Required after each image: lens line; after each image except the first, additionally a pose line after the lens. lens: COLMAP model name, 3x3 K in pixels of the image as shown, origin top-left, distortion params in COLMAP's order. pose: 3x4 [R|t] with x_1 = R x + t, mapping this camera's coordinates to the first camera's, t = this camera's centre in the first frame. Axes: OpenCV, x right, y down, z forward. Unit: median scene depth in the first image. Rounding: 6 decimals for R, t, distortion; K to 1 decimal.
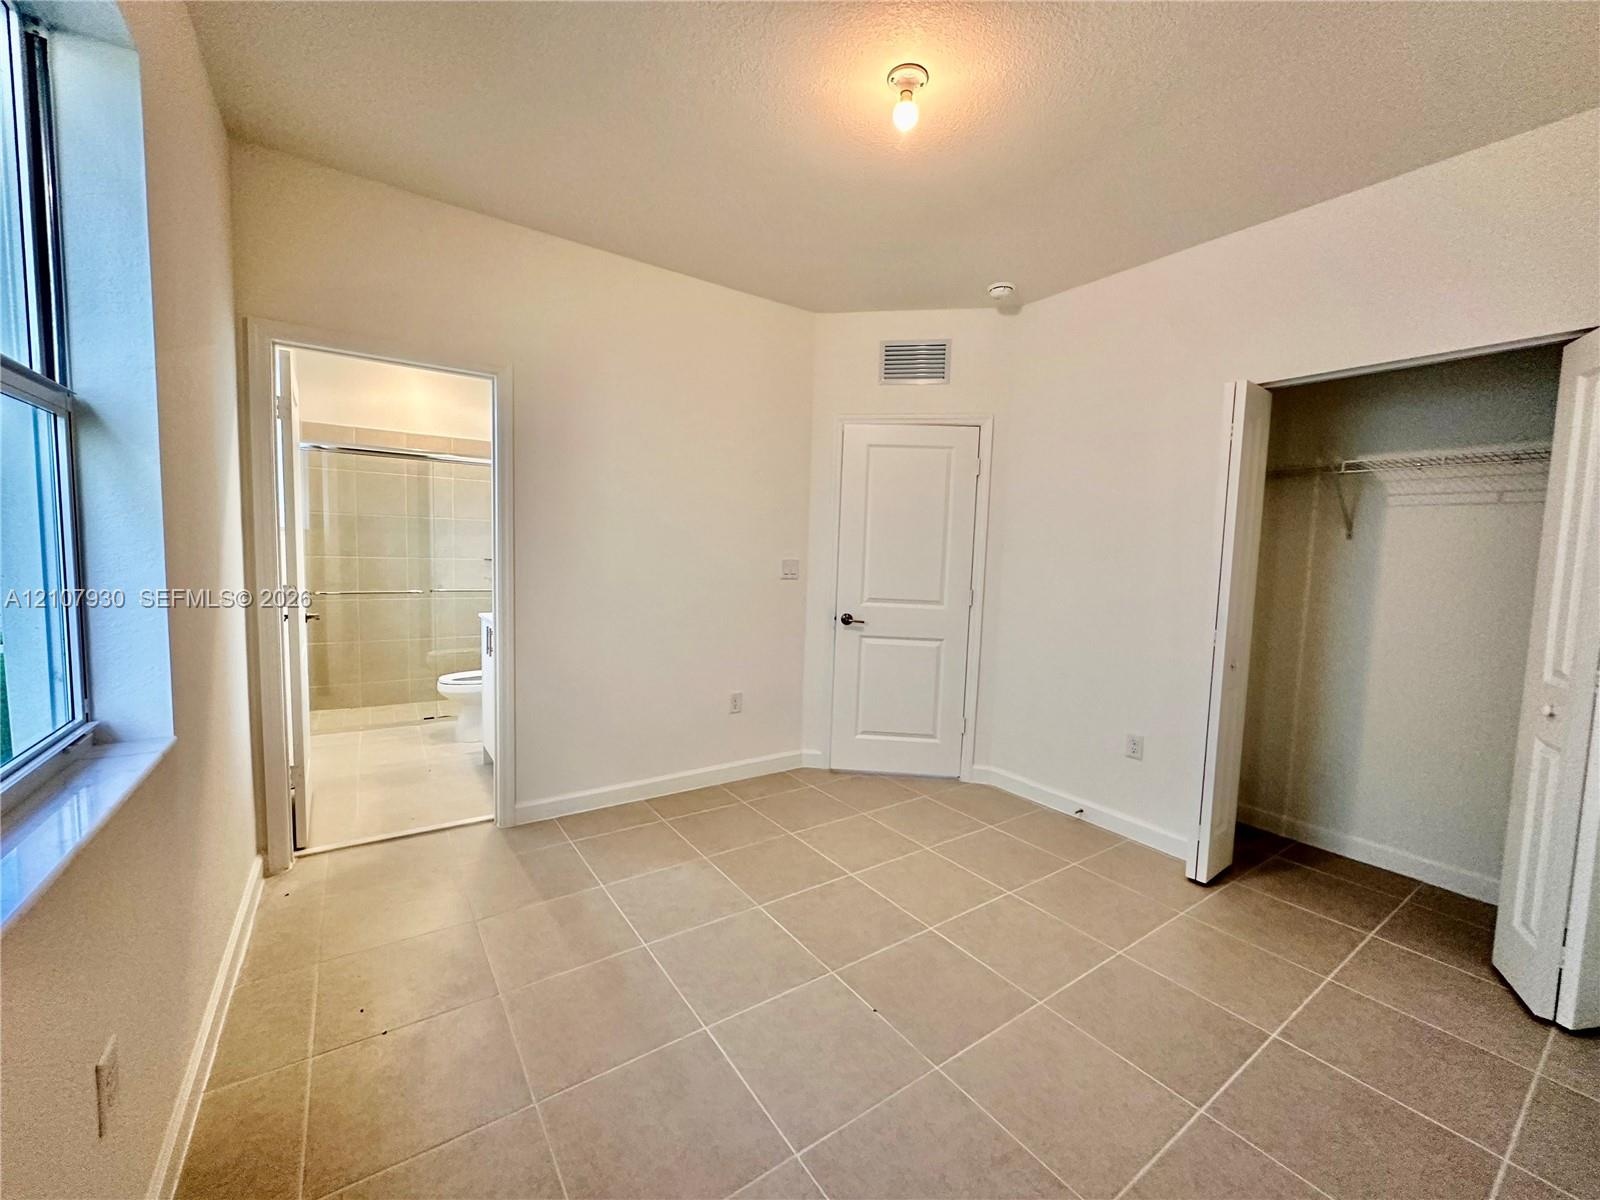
lens RADIAL K [[640.1, 0, 800.0], [0, 640.1, 600.0], [0, 0, 1]] dist [0.000154, -0.000014]
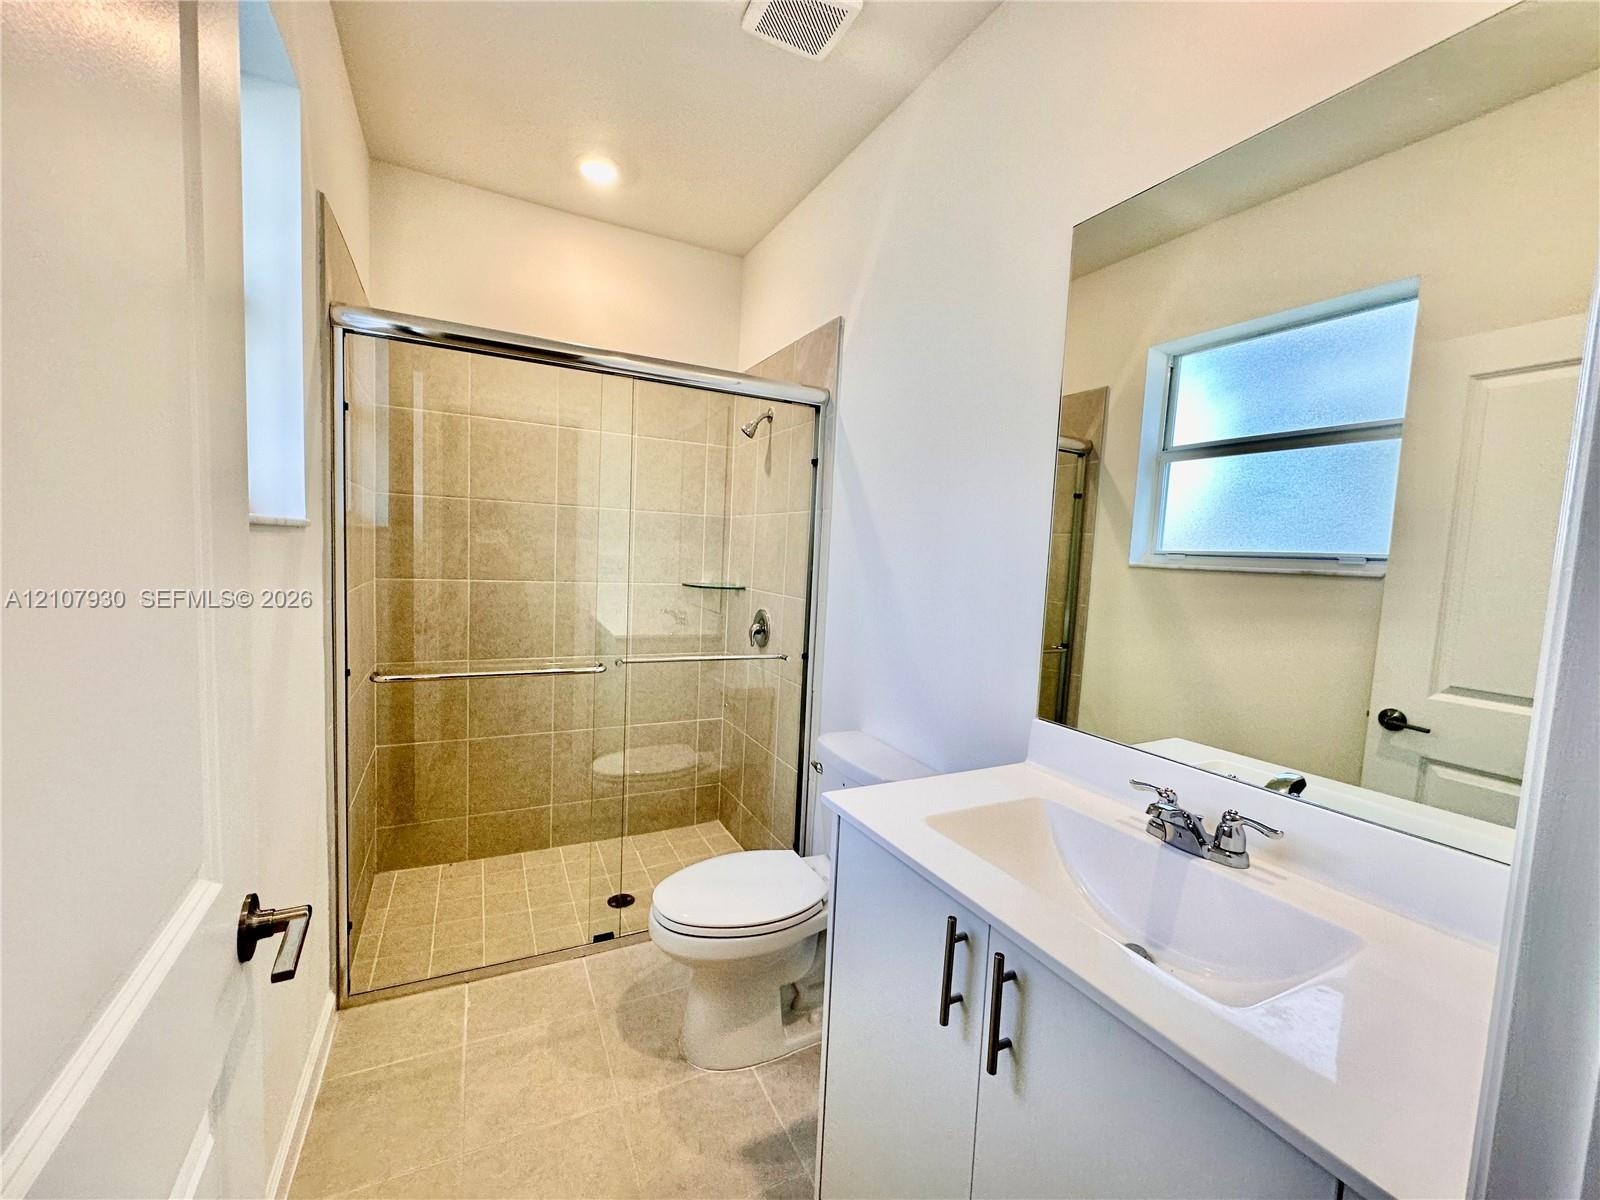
lens RADIAL K [[640.1, 0, 800.0], [0, 640.1, 600.0], [0, 0, 1]] dist [0.000154, -0.000014]
pose [[0.990491, 0.027215, -0.134861, -0.310576], [-0.028468, 0.999568, -0.007365, -0.047500], [0.134602, 0.011134, 0.990837, 0.455671]]
